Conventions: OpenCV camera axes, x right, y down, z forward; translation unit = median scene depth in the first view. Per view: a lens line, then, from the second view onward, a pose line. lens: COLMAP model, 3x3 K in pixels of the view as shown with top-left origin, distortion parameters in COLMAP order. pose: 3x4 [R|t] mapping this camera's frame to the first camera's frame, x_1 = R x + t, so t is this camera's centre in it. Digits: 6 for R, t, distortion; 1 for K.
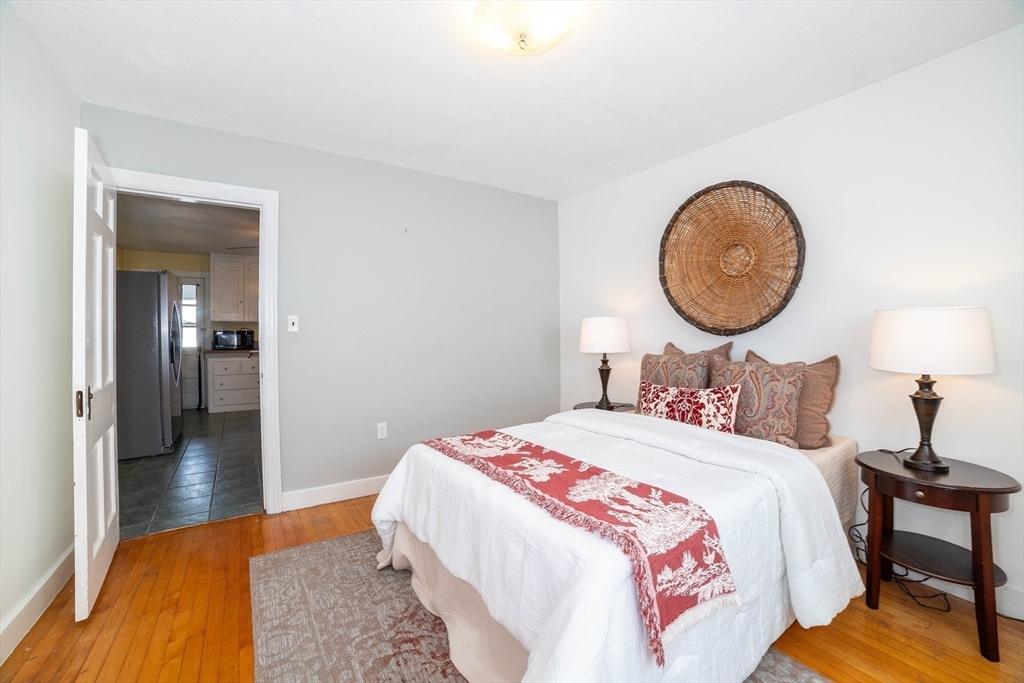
lens RADIAL K [[417.5, 0, 507.9], [0, 417.5, 336.3], [0, 0, 1]] dist [-0.109575, 0.035840]
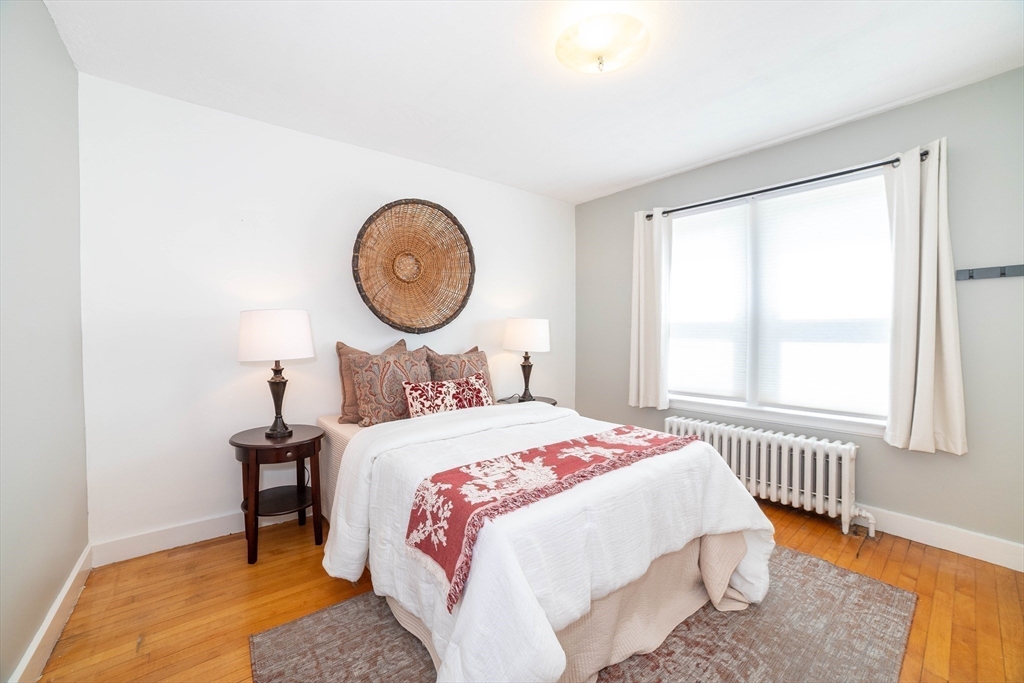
lens RADIAL K [[405.3, 0, 511.9], [0, 405.3, 331.8], [0, 0, 1]] dist [-0.102393, 0.032014]
pose [[-0.089924, -0.005146, 0.995935, -0.724652], [0.003917, 0.999977, 0.005521, -0.016409], [-0.995941, 0.004398, -0.089901, 0.943149]]
